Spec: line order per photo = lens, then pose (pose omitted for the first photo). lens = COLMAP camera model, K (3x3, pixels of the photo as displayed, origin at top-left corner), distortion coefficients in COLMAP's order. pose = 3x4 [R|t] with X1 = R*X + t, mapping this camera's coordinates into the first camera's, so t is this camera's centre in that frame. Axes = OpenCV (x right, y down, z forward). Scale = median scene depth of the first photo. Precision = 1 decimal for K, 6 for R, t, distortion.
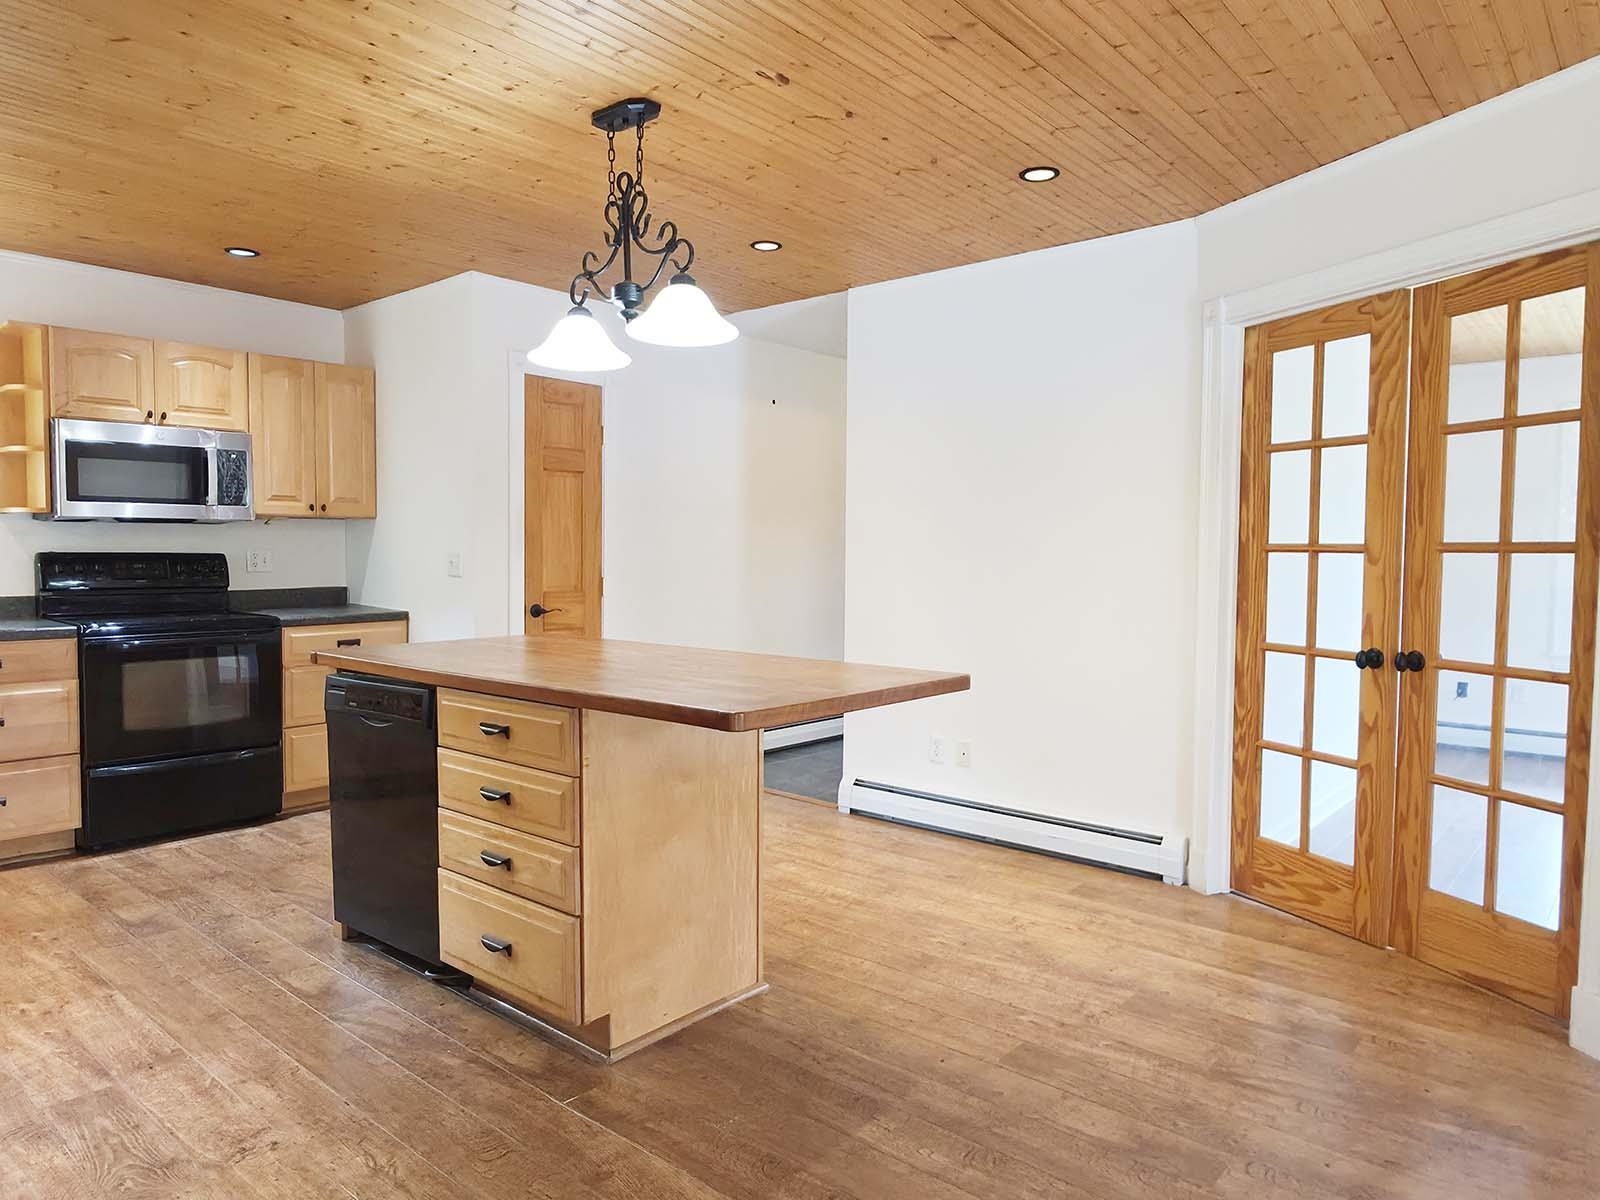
lens RADIAL K [[1029.2, 0, 797.3], [0, 1029.2, 598.1], [0, 0, 1]] dist [0.001433, -0.001192]
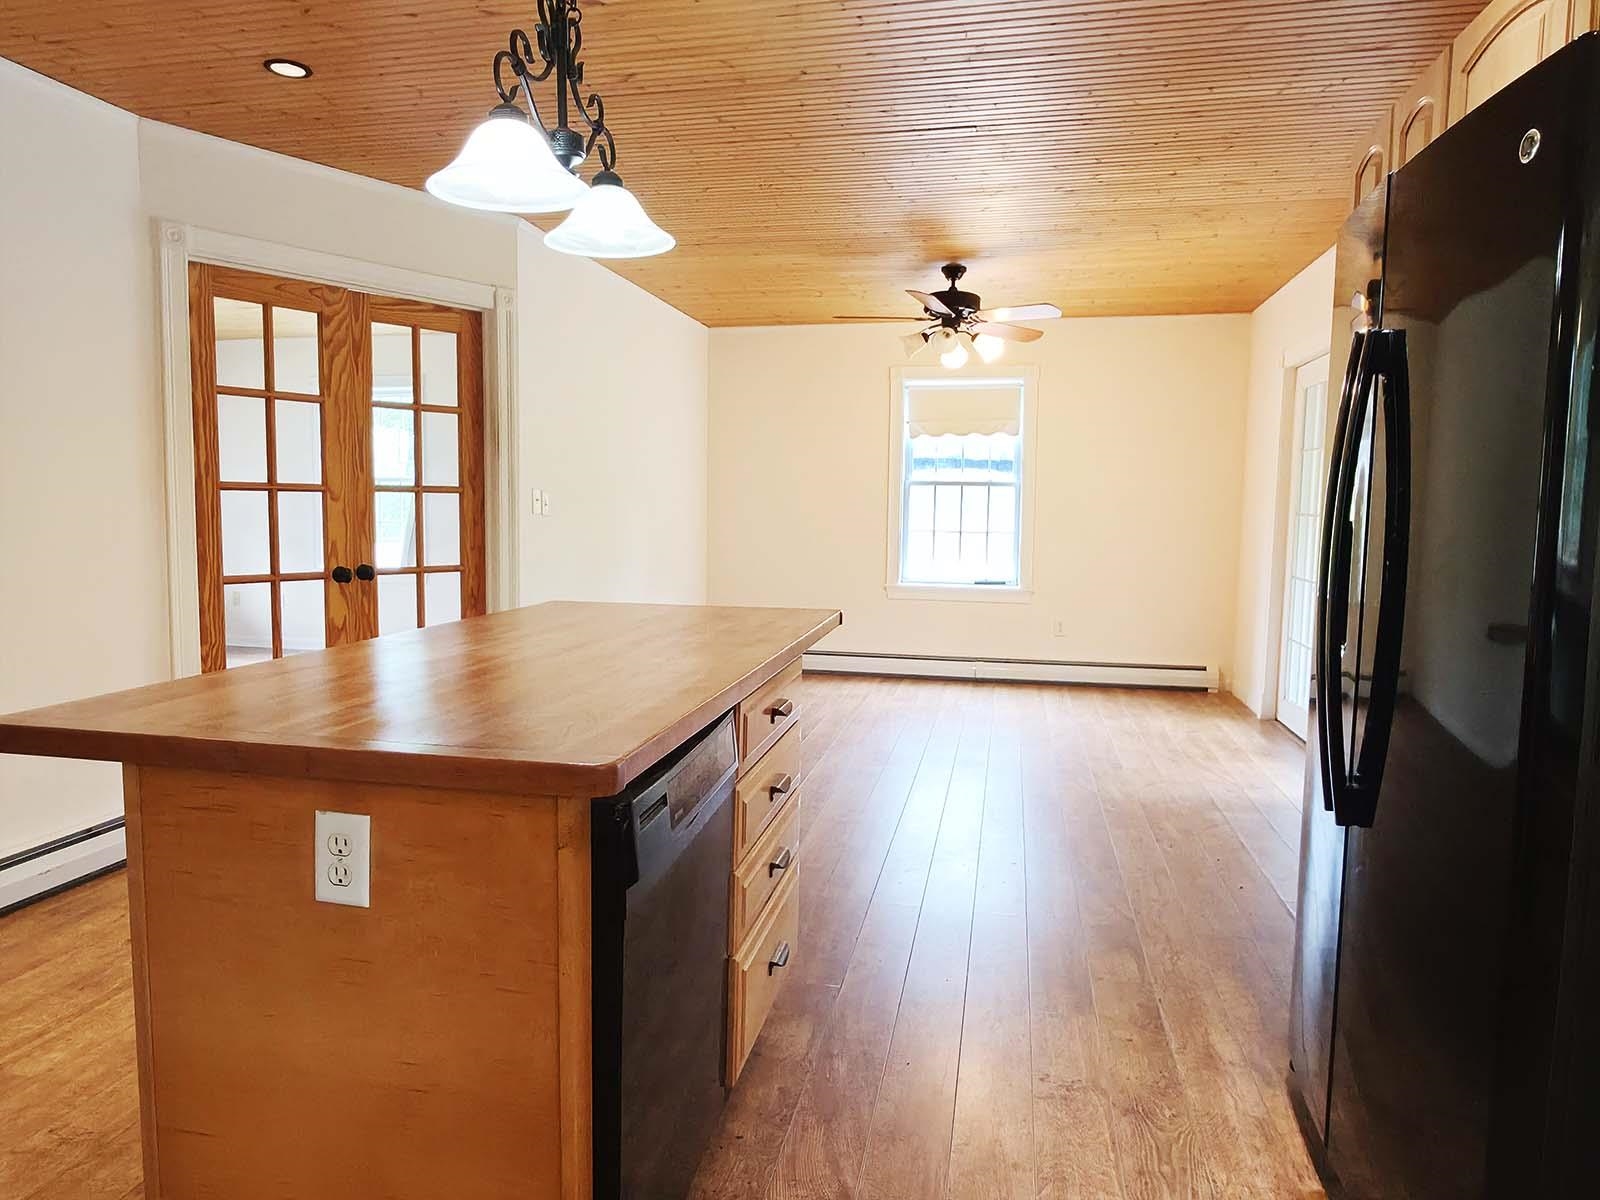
lens RADIAL K [[1029.2, 0, 793.2], [0, 1029.2, 596.7], [0, 0, 1]] dist [0.001433, -0.001192]
pose [[-0.478400, -0.093782, 0.873120, -0.834758], [0.025253, 0.992401, 0.120430, -0.054574], [-0.877779, 0.079662, -0.472396, 1.120044]]
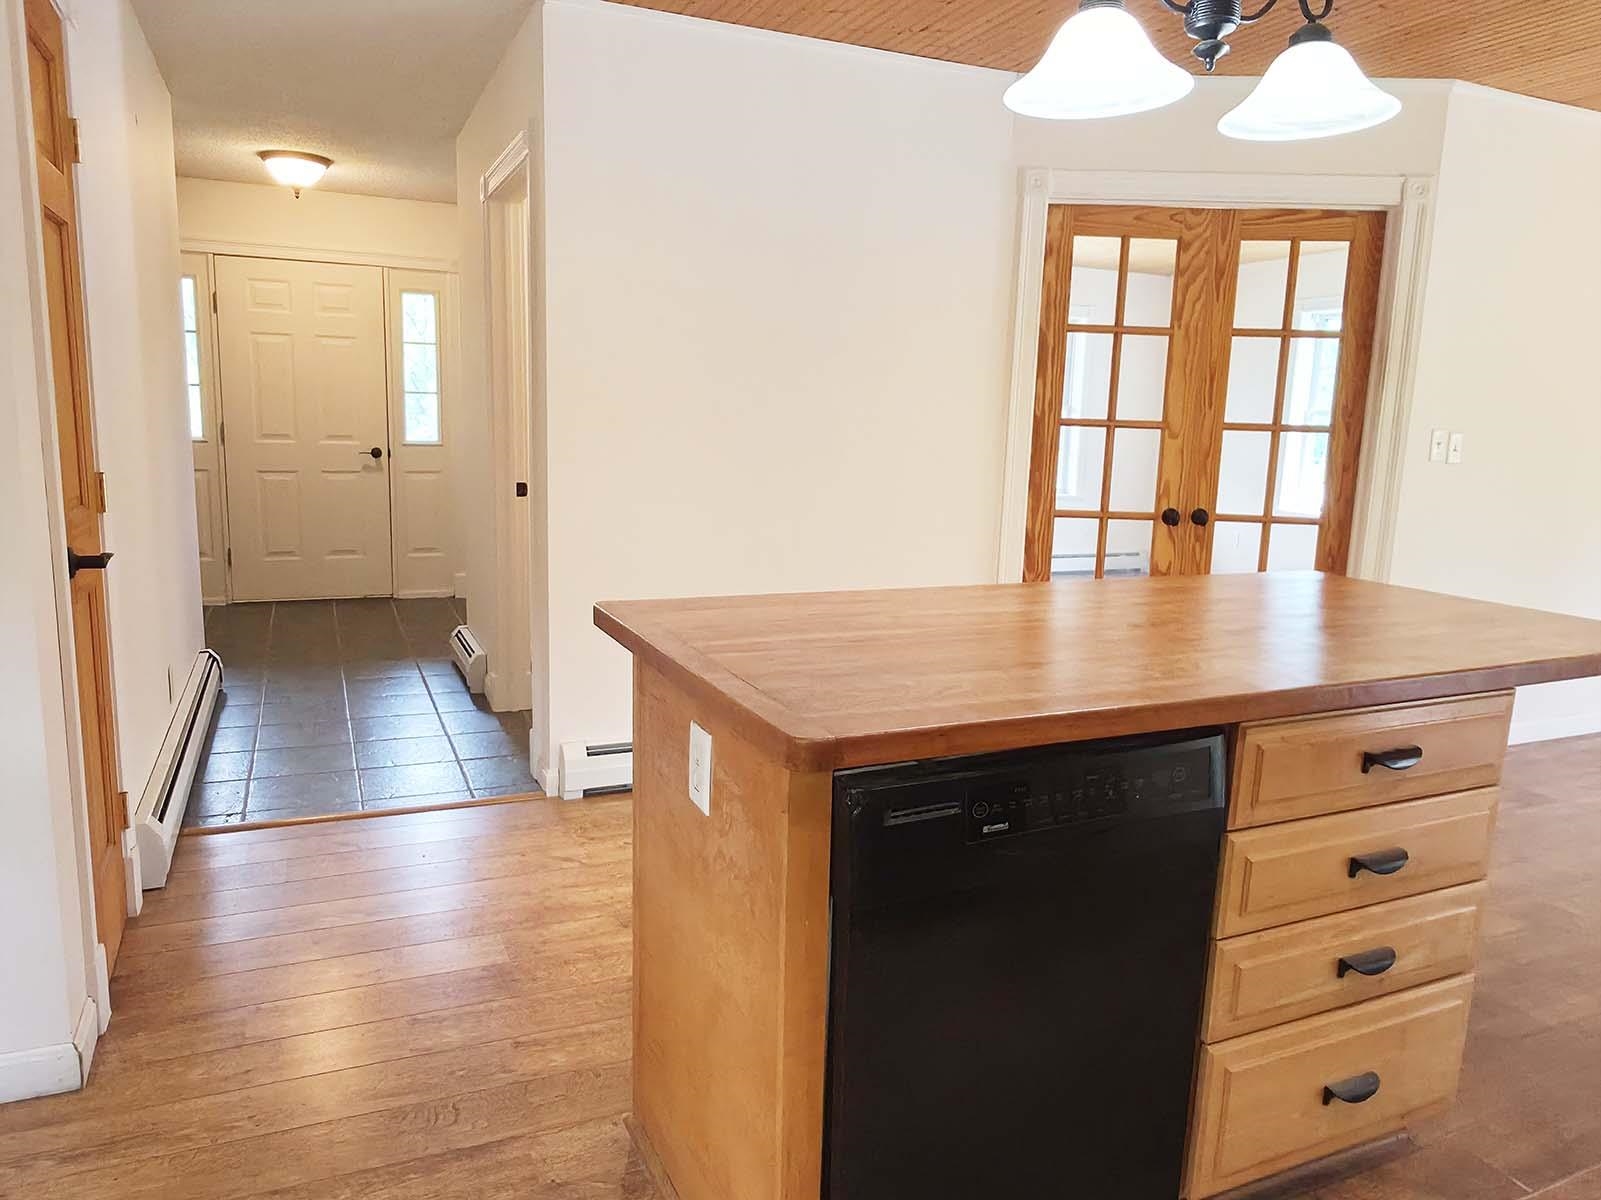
lens RADIAL K [[1103.8, 0, 807.1], [0, 1103.8, 598.3], [0, 0, 1]] dist [0.003332, 0.000721]
pose [[0.425111, -0.148044, 0.892952, -0.808675], [0.016667, 0.987647, 0.155808, -0.057662], [-0.904988, -0.051353, 0.422327, 0.838314]]
